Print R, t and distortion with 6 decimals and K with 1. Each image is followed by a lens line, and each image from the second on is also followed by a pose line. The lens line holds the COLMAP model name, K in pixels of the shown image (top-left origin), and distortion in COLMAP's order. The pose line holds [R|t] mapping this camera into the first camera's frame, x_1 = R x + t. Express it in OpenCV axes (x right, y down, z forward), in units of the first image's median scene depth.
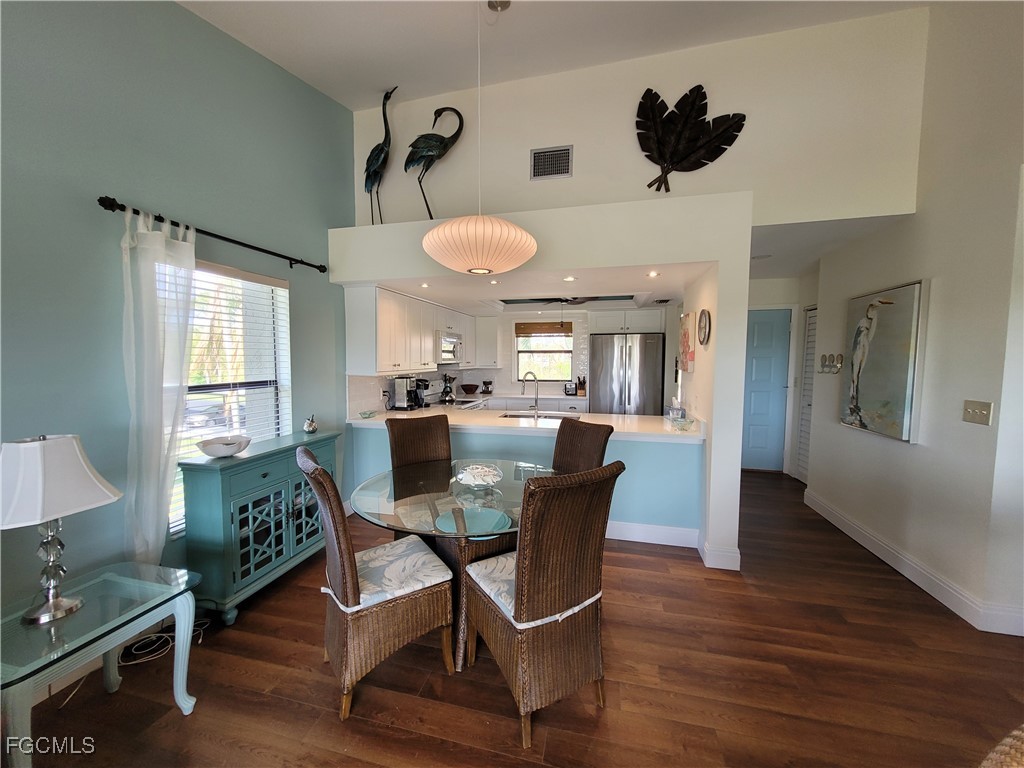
lens RADIAL K [[399.8, 0, 503.5], [0, 399.8, 386.9], [0, 0, 1]] dist [0.004429, 0.000243]
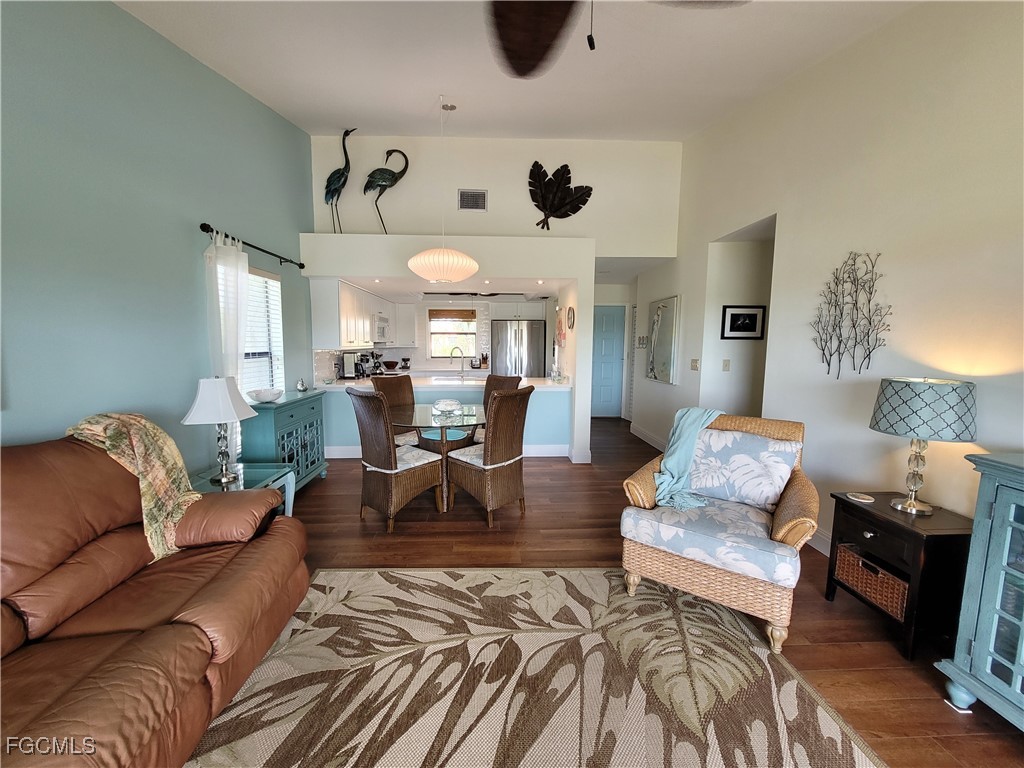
lens RADIAL K [[399.8, 0, 503.0], [0, 399.8, 386.7], [0, 0, 1]] dist [0.004429, 0.000243]
pose [[0.958340, -0.027255, 0.284326, -0.216721], [0.016190, 0.999020, 0.041194, 0.054132], [-0.285171, -0.034875, 0.957842, -0.457570]]
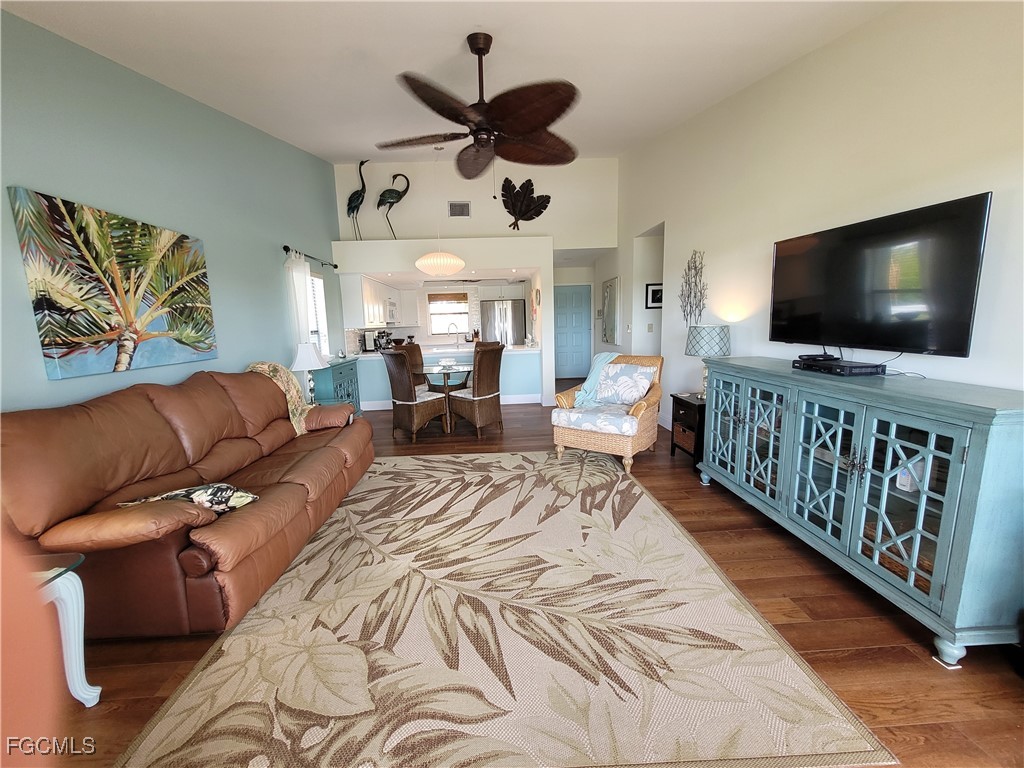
lens RADIAL K [[399.8, 0, 503.1], [0, 399.8, 385.9], [0, 0, 1]] dist [0.004429, 0.000243]
pose [[0.955428, -0.077400, 0.284896, -0.303917], [0.054810, 0.994748, 0.086442, 0.120538], [-0.290091, -0.066974, 0.954653, -0.968825]]
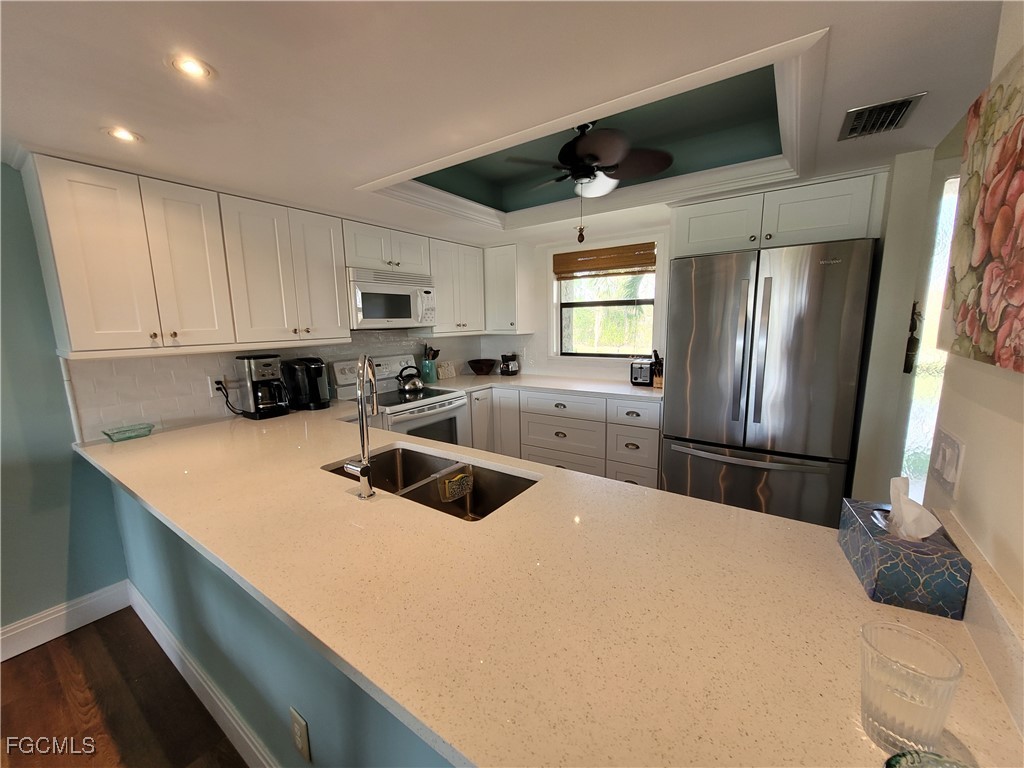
lens RADIAL K [[399.8, 0, 505.8], [0, 399.8, 383.3], [0, 0, 1]] dist [0.004429, 0.000243]
pose [[0.936726, 0.037571, -0.348040, 0.359041], [-0.007077, 0.996053, 0.088477, -0.053136], [0.349991, -0.080416, 0.933295, 0.879849]]
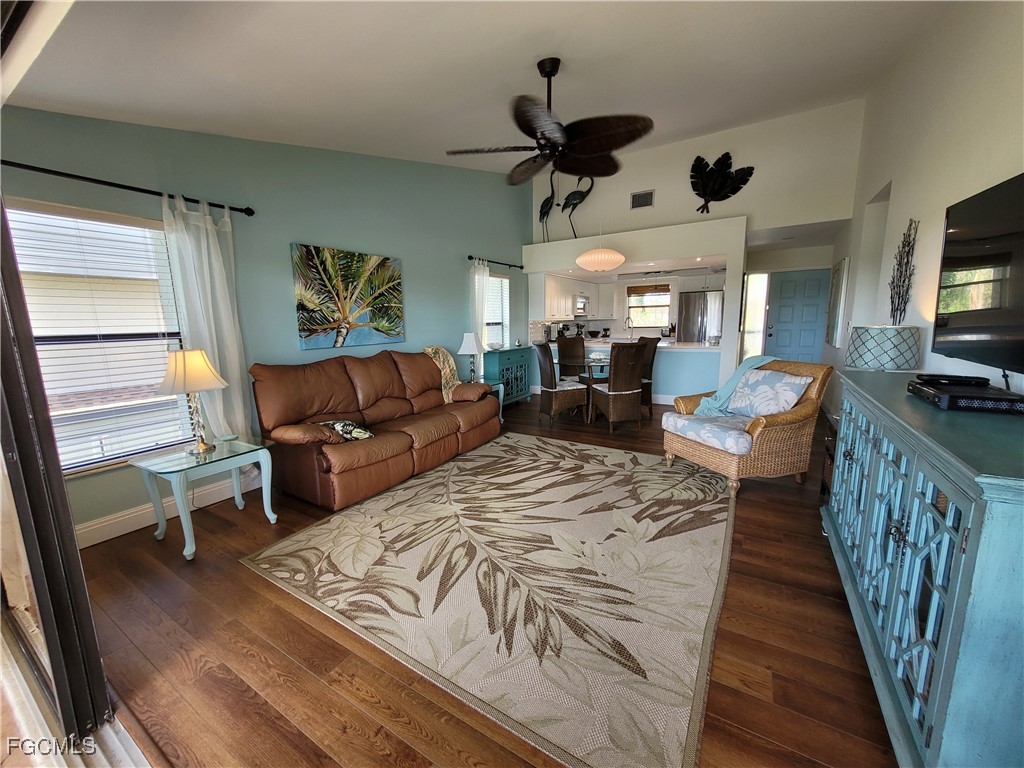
lens RADIAL K [[399.8, 0, 504.7], [0, 399.8, 385.7], [0, 0, 1]] dist [0.004429, 0.000243]
pose [[0.955150, 0.025968, -0.294981, 0.085581], [0.001107, 0.995827, 0.091250, 0.125432], [0.296120, -0.087484, 0.951136, -1.066622]]
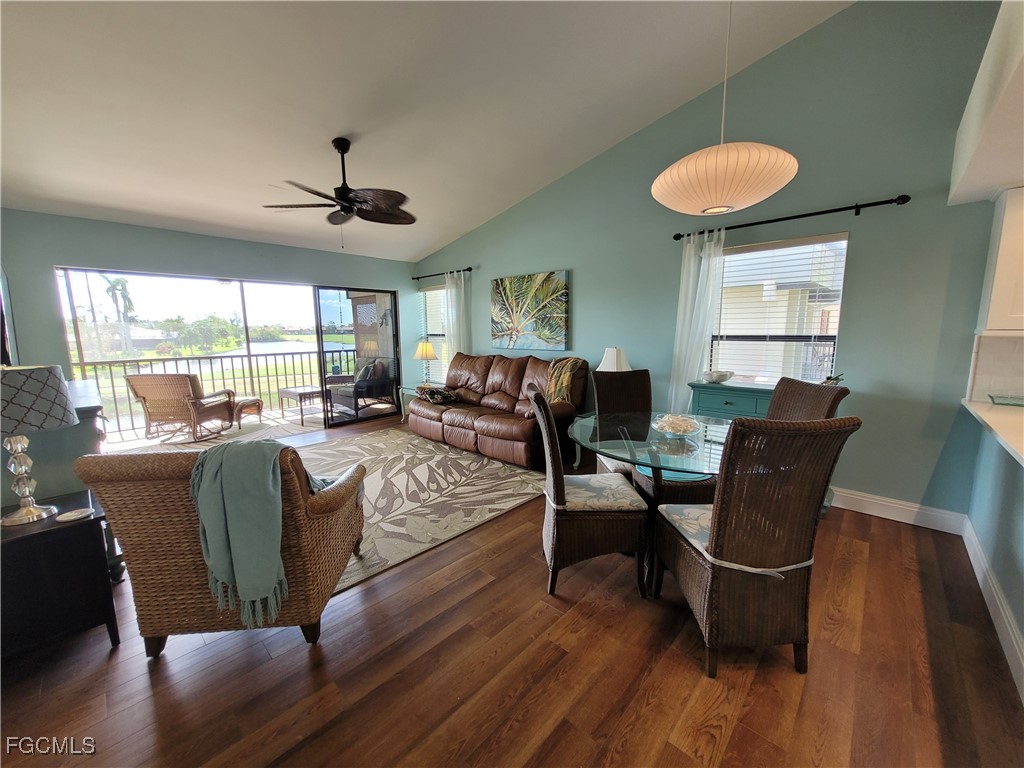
lens RADIAL K [[399.8, 0, 506.6], [0, 399.8, 388.5], [0, 0, 1]] dist [0.004429, 0.000243]
pose [[-0.476163, 0.136883, -0.868638, 0.719913], [-0.054568, 0.981307, 0.184550, -0.027317], [0.877663, 0.135275, -0.459792, 0.757189]]
